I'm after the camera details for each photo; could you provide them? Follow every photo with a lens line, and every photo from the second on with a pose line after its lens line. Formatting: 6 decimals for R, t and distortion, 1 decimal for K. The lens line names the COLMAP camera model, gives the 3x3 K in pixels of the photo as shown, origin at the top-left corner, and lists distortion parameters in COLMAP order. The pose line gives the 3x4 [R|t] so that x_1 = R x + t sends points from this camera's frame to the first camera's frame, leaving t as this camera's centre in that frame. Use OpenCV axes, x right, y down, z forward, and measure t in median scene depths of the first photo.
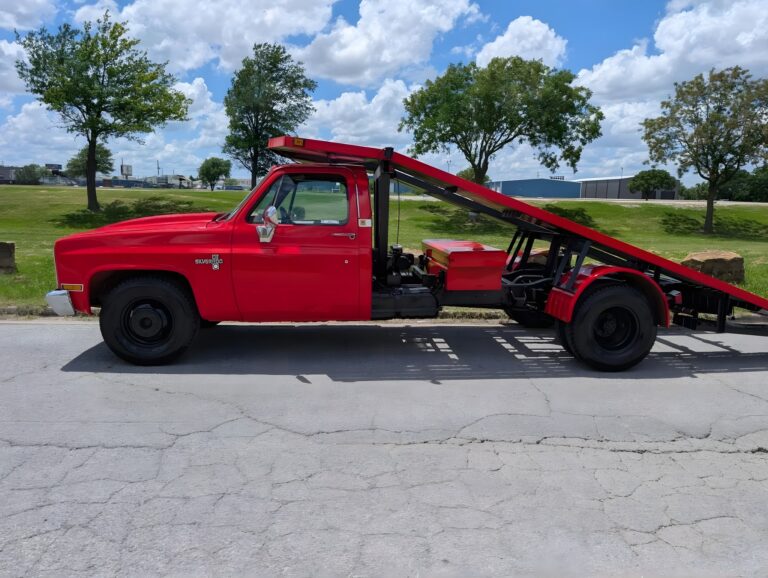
lens RADIAL K [[570.4, 0, 391.2], [0, 570.4, 282.3], [0, 0, 1]] dist [0.006585, -0.009995]
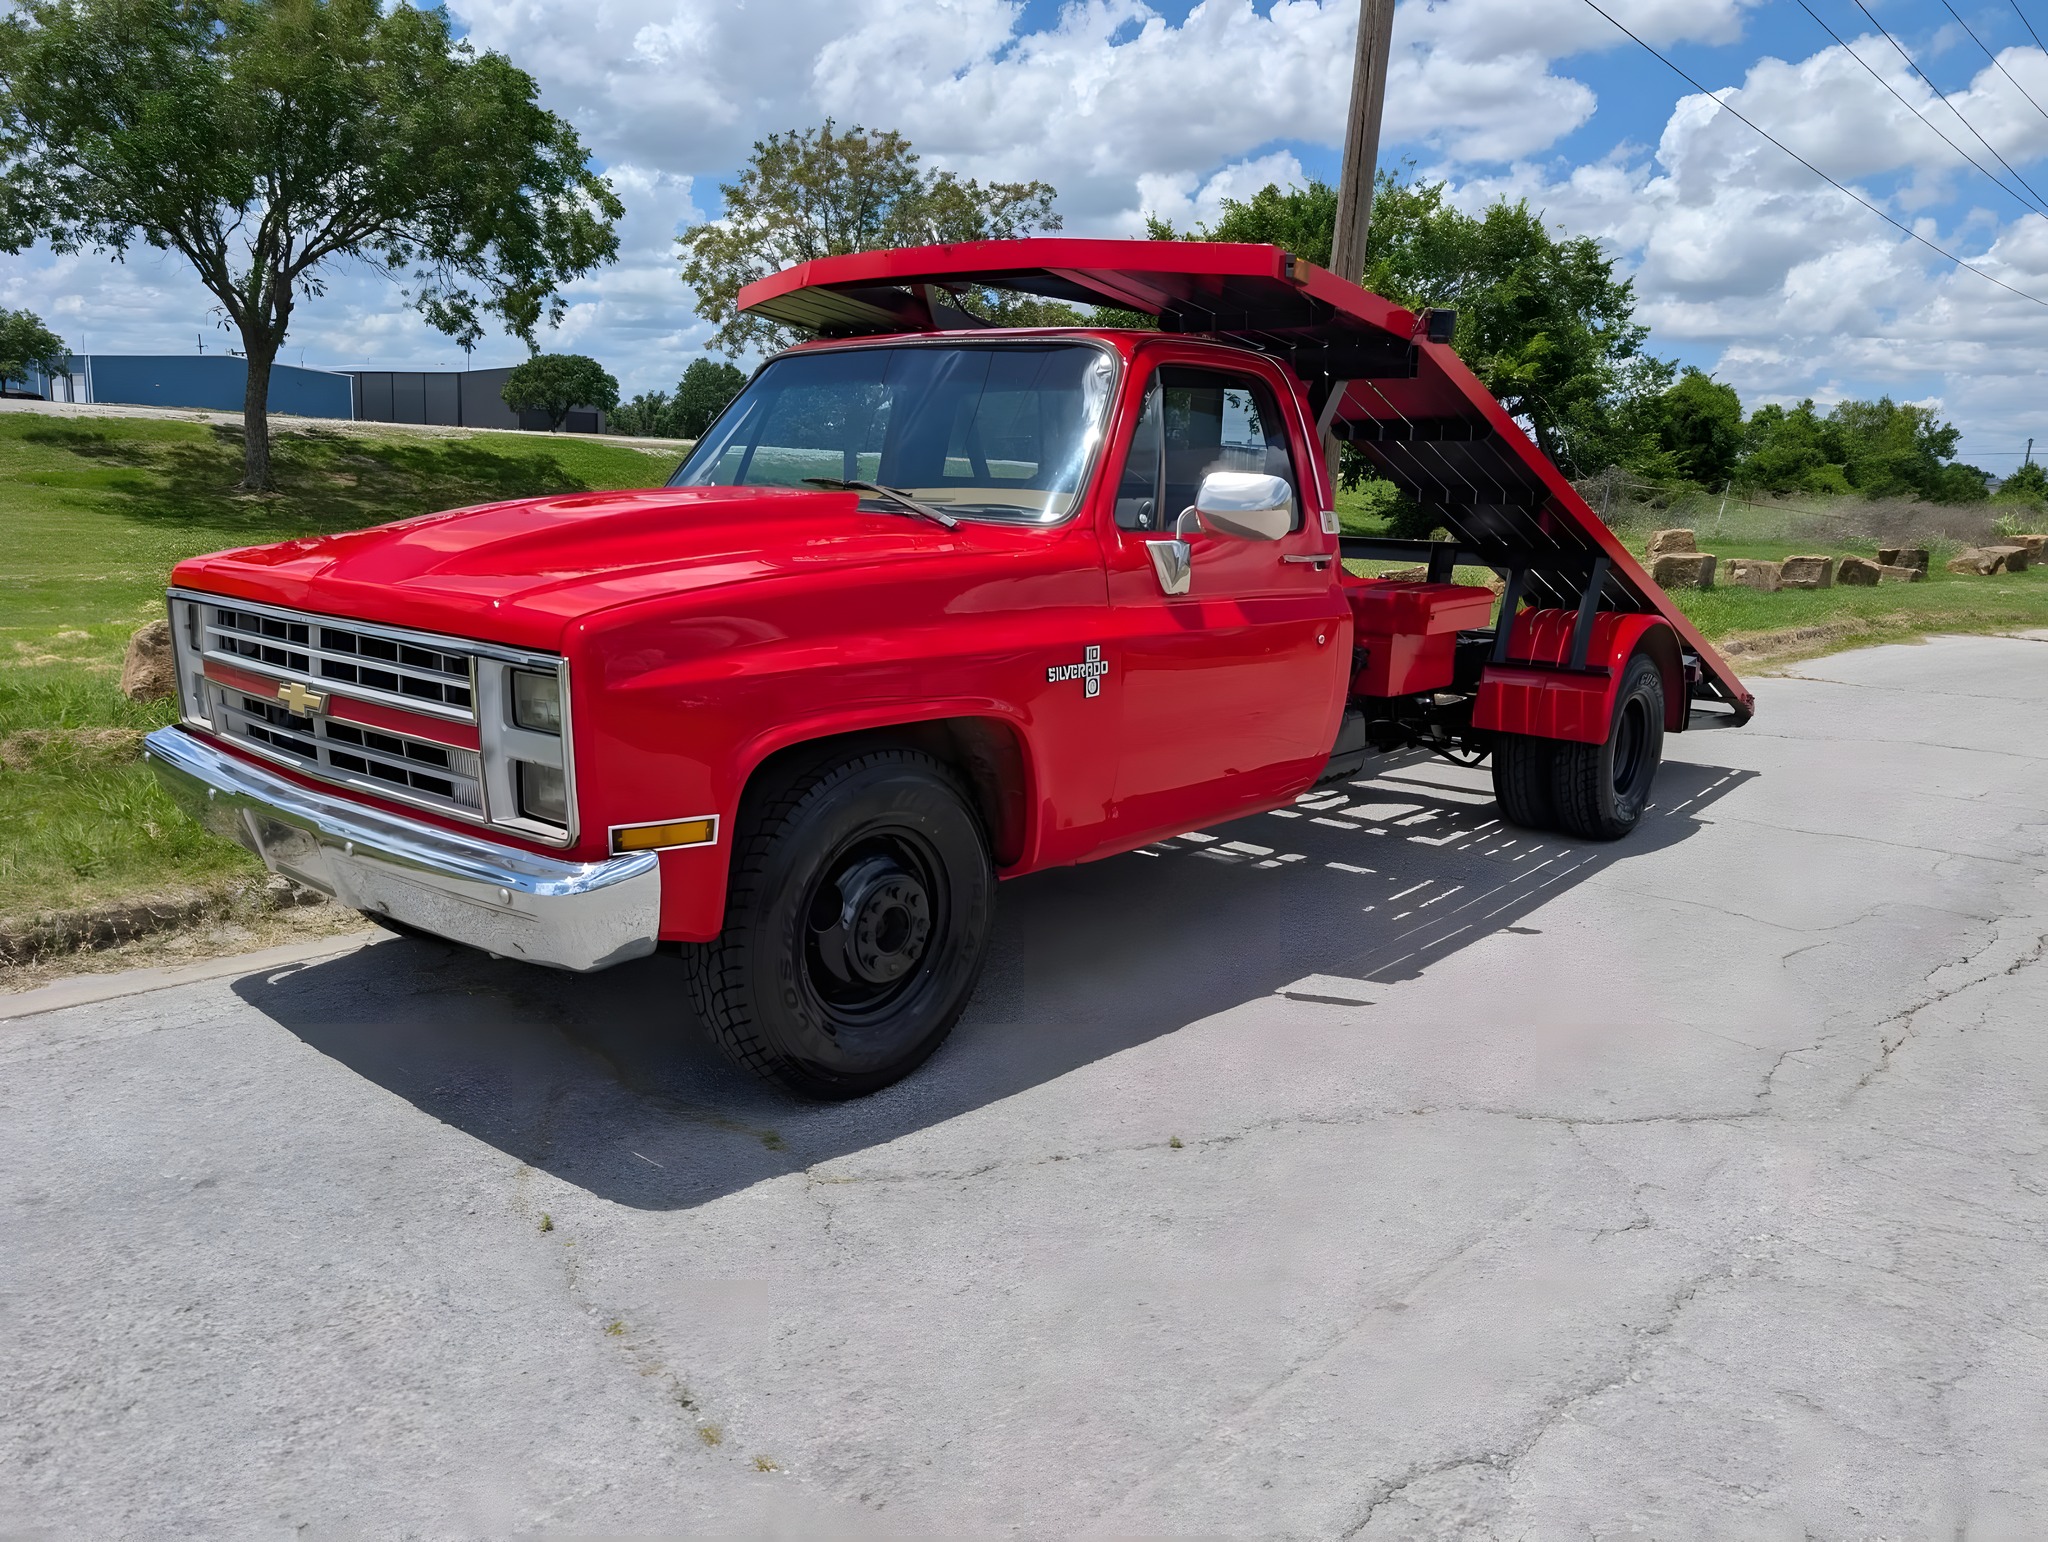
lens RADIAL K [[1521.0, 0, 1032.6], [0, 1521.0, 771.4], [0, 0, 1]] dist [0.006585, -0.009995]
pose [[0.699838, -0.122707, 0.703683, -0.166914], [0.066562, 0.992051, 0.106794, -0.013215], [-0.711194, -0.027900, 0.702442, 0.092942]]
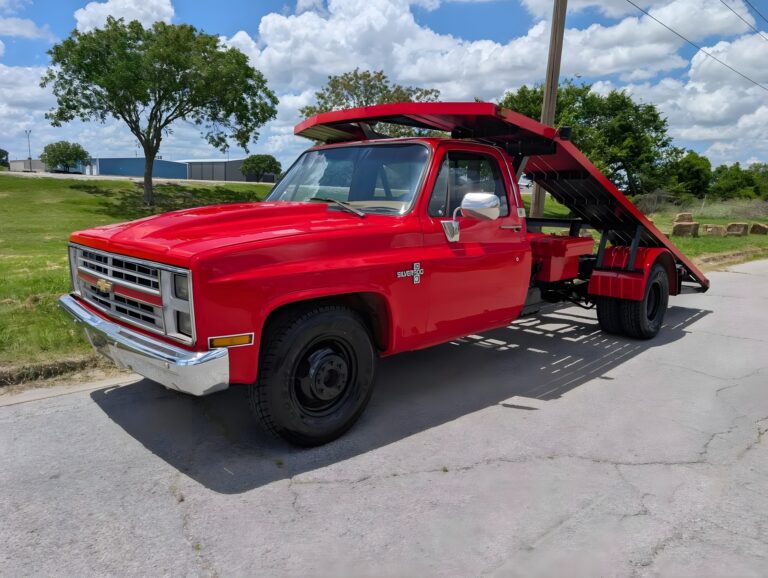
lens RADIAL K [[570.4, 0, 386.1], [0, 570.4, 274.3], [0, 0, 1]] dist [0.006585, -0.009995]
pose [[0.761223, -0.085176, 0.642872, -0.152245], [0.072538, 0.996299, 0.046111, -0.013380], [-0.644420, 0.011532, 0.764585, 0.092099]]
